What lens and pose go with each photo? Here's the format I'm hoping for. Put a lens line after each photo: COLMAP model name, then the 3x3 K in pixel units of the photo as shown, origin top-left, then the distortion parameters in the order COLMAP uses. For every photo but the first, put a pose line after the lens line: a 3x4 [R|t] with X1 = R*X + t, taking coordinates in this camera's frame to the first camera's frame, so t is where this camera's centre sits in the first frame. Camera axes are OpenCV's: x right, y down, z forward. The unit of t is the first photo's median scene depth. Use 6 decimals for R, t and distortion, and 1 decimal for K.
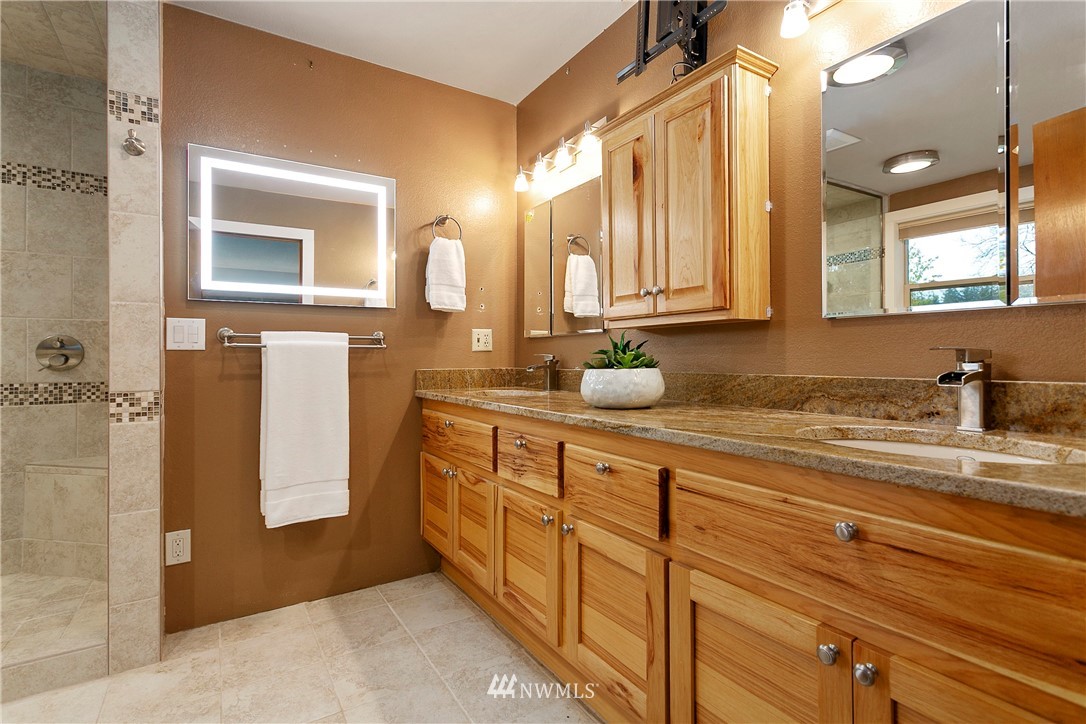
lens RADIAL K [[513.4, 0, 541.3], [0, 513.4, 358.7], [0, 0, 1]] dist [0.001265, 0.000359]
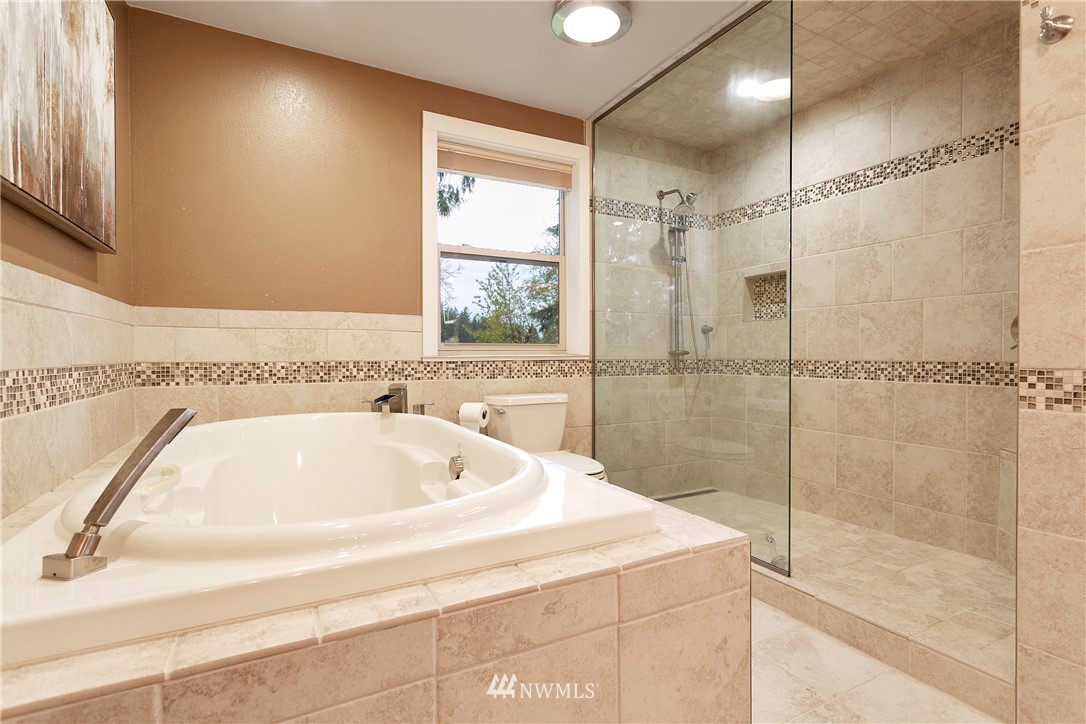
lens RADIAL K [[513.4, 0, 541.3], [0, 513.4, 360.6], [0, 0, 1]] dist [0.001265, 0.000359]
pose [[-0.079379, 0.016214, -0.996713, -0.006925], [0.001740, 0.999868, 0.016126, 0.038625], [0.996843, -0.000454, -0.079397, 0.330817]]
